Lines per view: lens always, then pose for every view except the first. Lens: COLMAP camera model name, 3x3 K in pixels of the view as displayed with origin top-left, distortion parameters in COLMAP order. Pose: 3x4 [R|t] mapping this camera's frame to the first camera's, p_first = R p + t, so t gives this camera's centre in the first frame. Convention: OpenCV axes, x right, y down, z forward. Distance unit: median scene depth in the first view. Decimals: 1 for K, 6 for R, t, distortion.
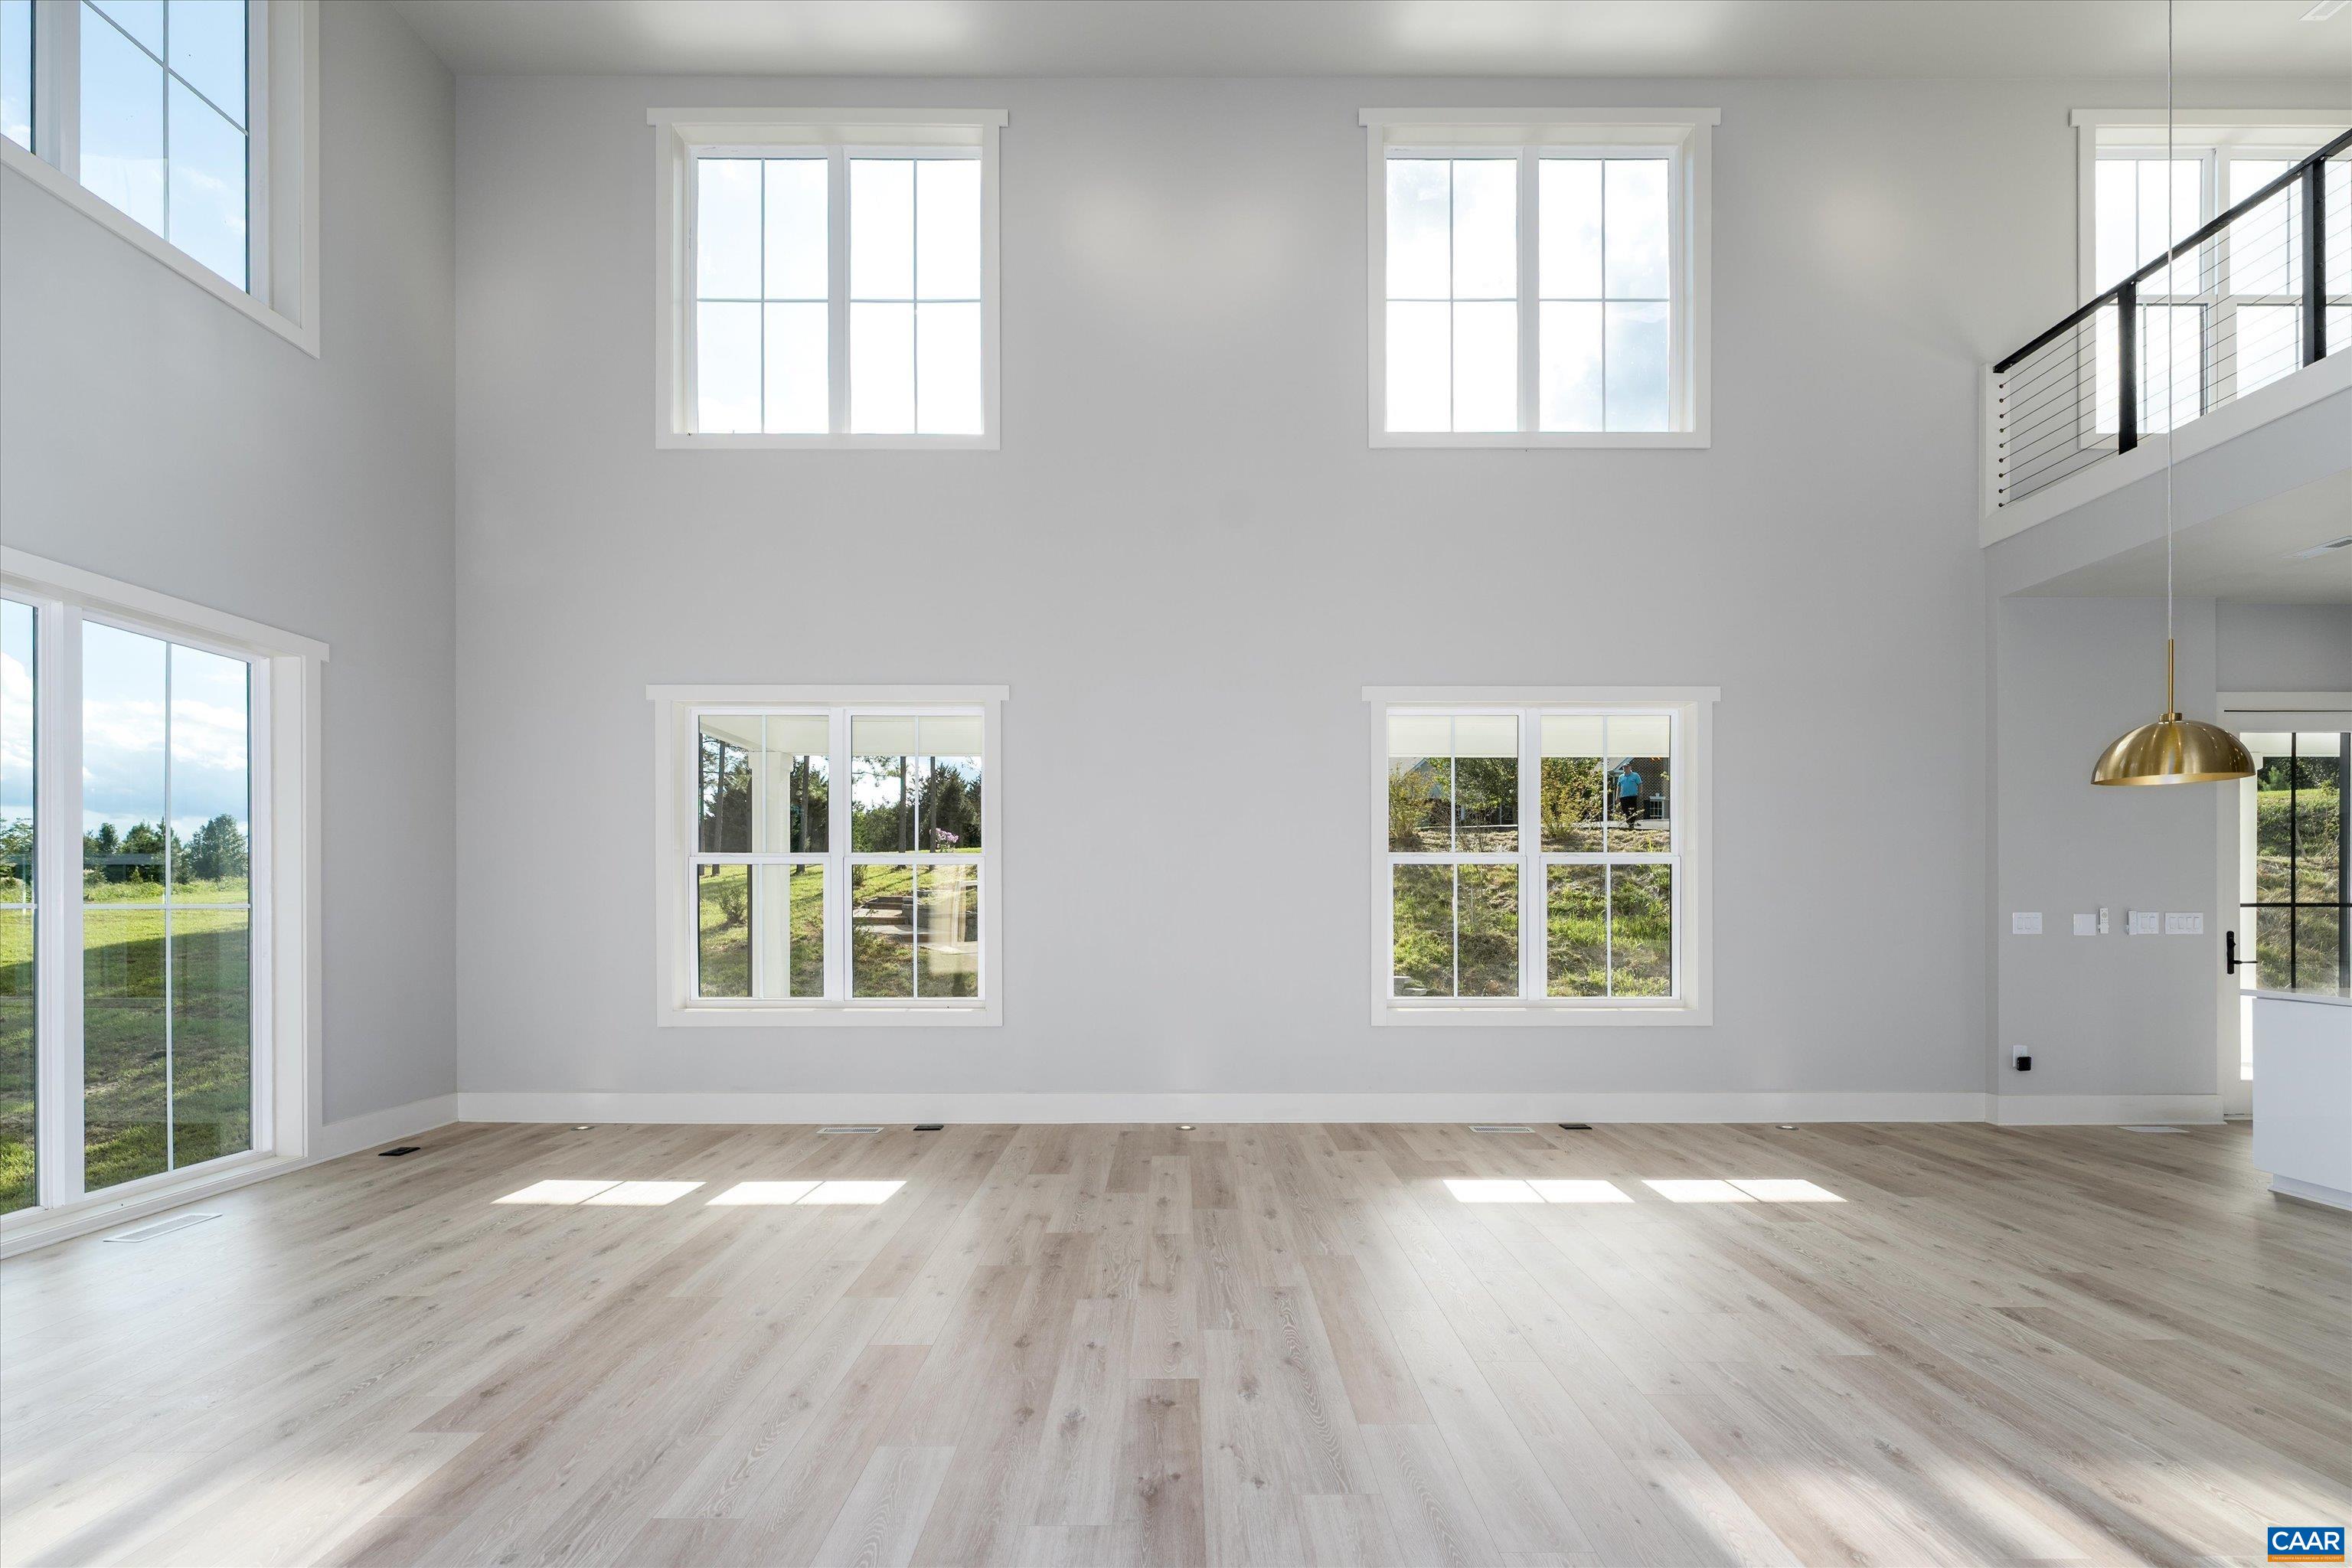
lens RADIAL K [[1093.3, 0, 1266.4], [0, 1093.3, 900.5], [0, 0, 1]] dist [0.004457, -0.000157]
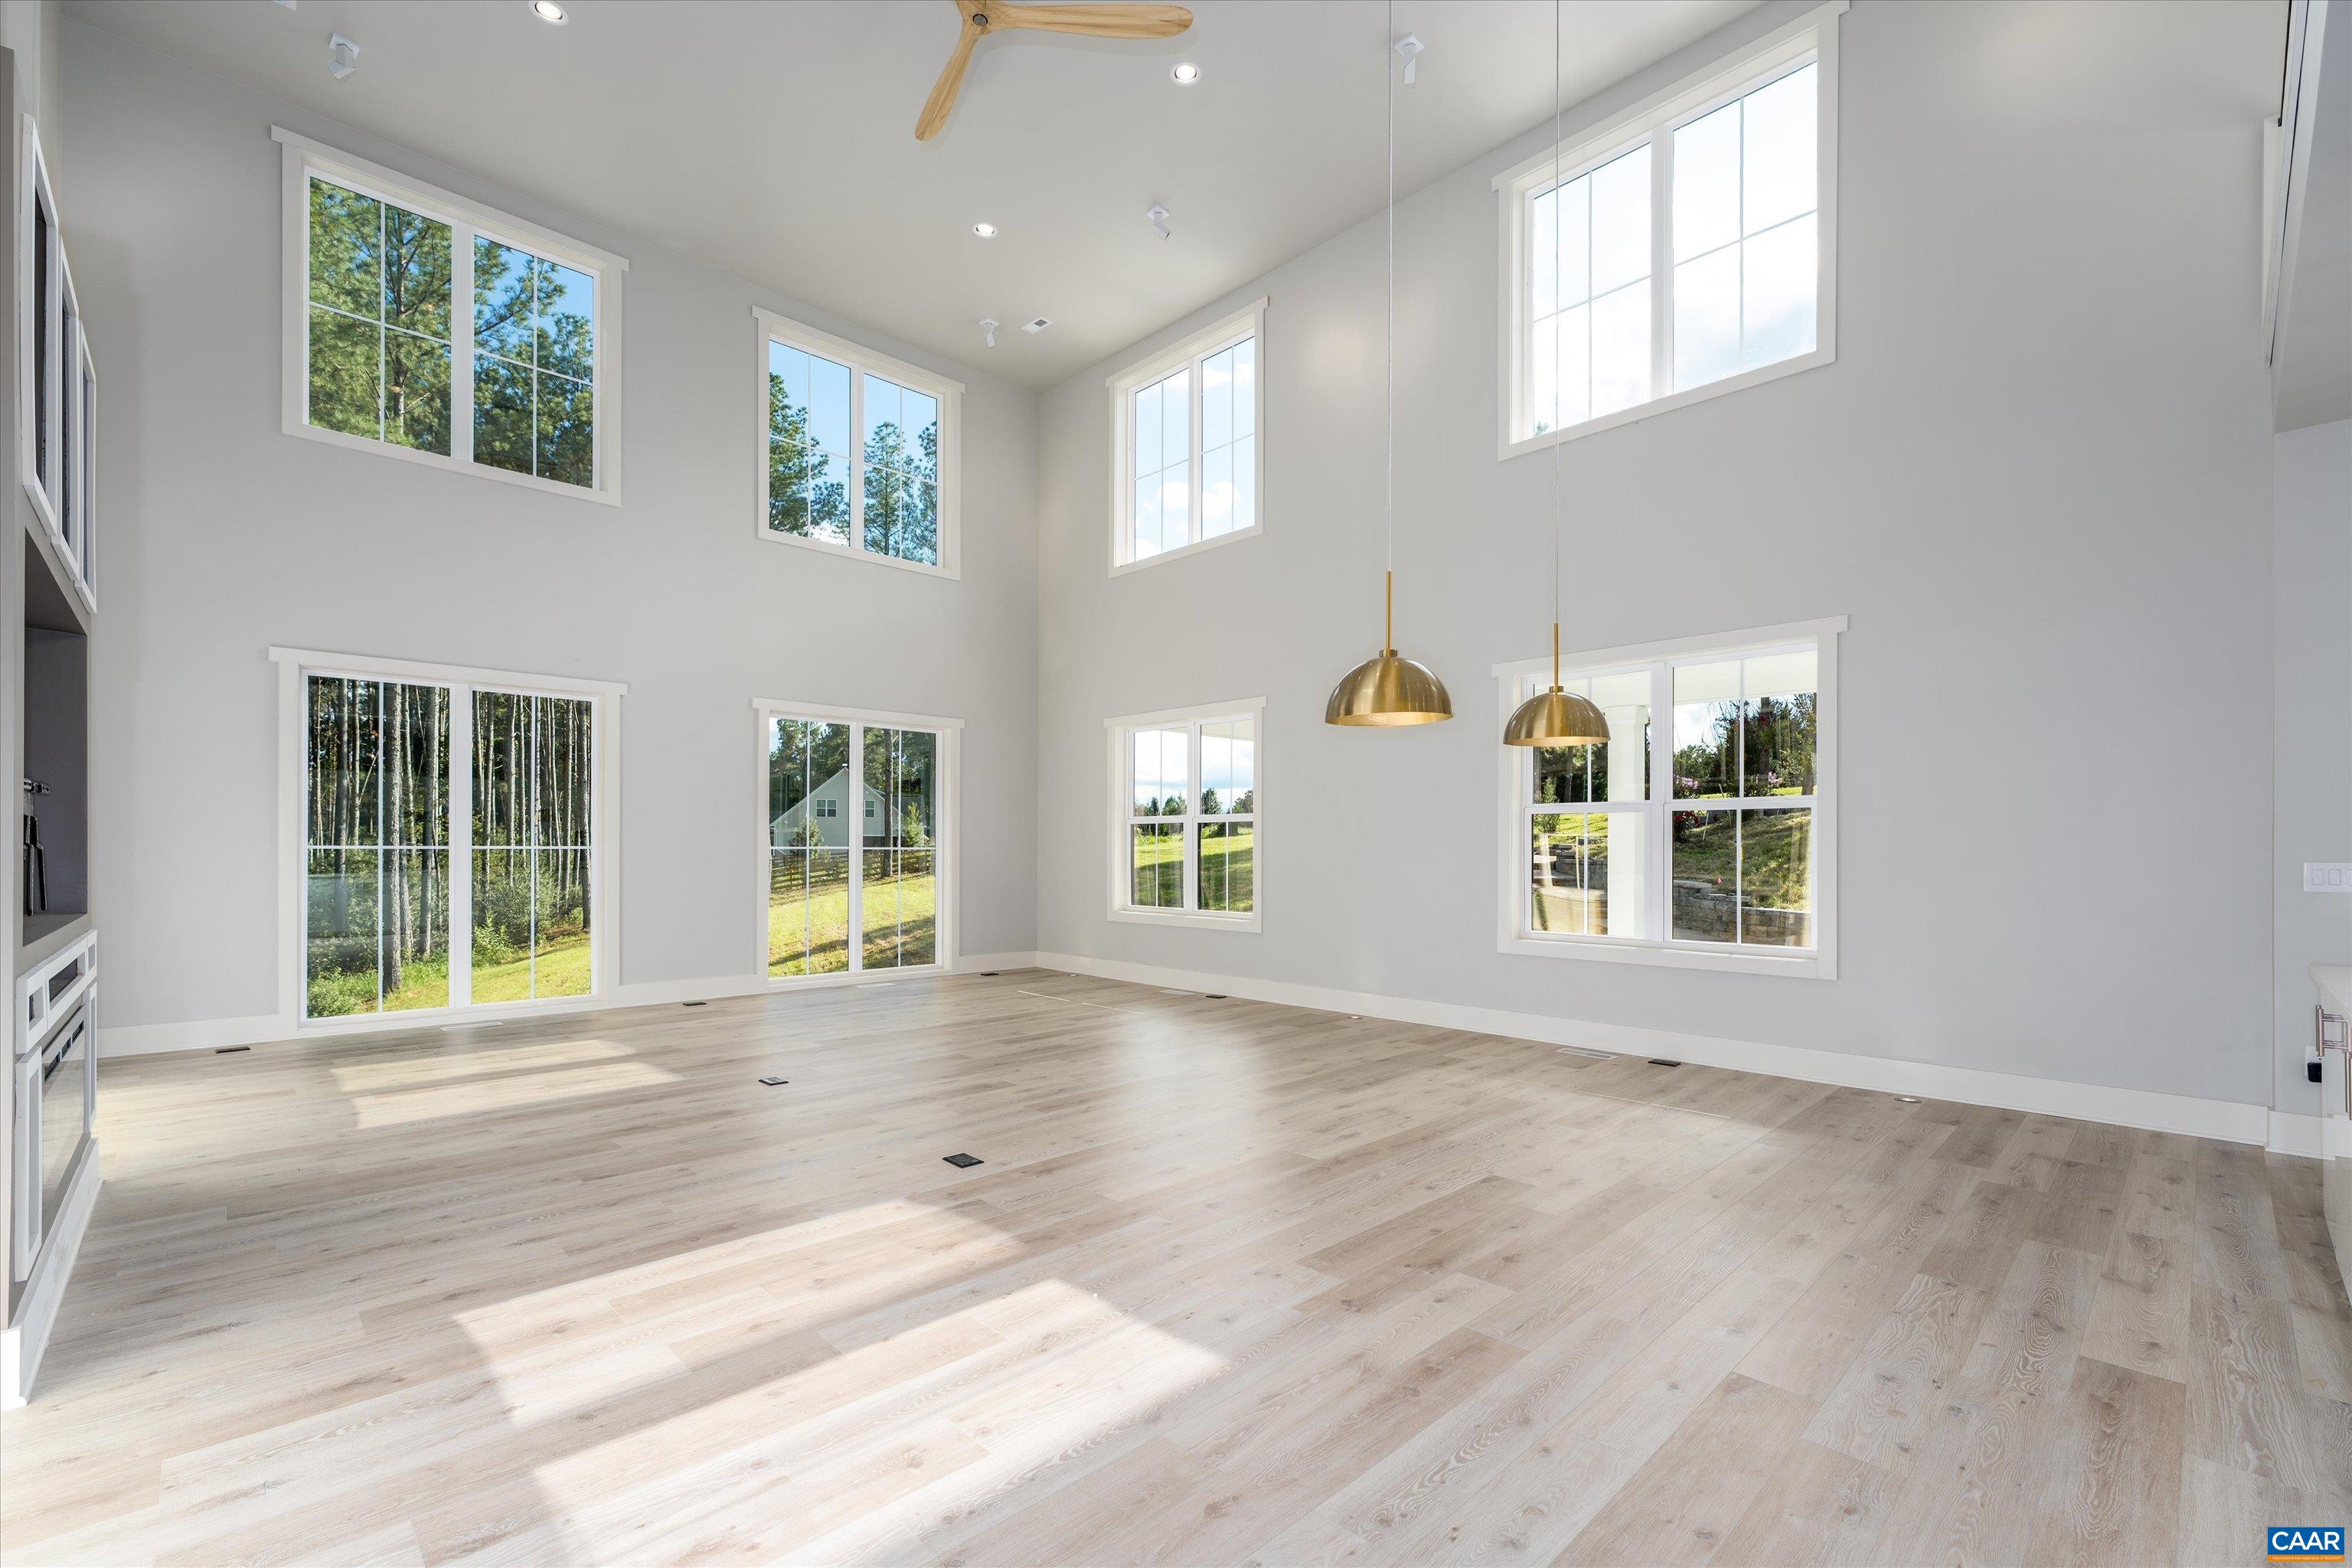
lens RADIAL K [[999.8, 0, 1172.0], [0, 999.8, 845.1], [0, 0, 1]] dist [-0.003961, 0.000366]
pose [[0.692588, 0.001225, -0.721332, 0.626852], [-0.001259, 0.999999, 0.000490, -0.000837], [0.721332, 0.000569, 0.692589, 0.003191]]
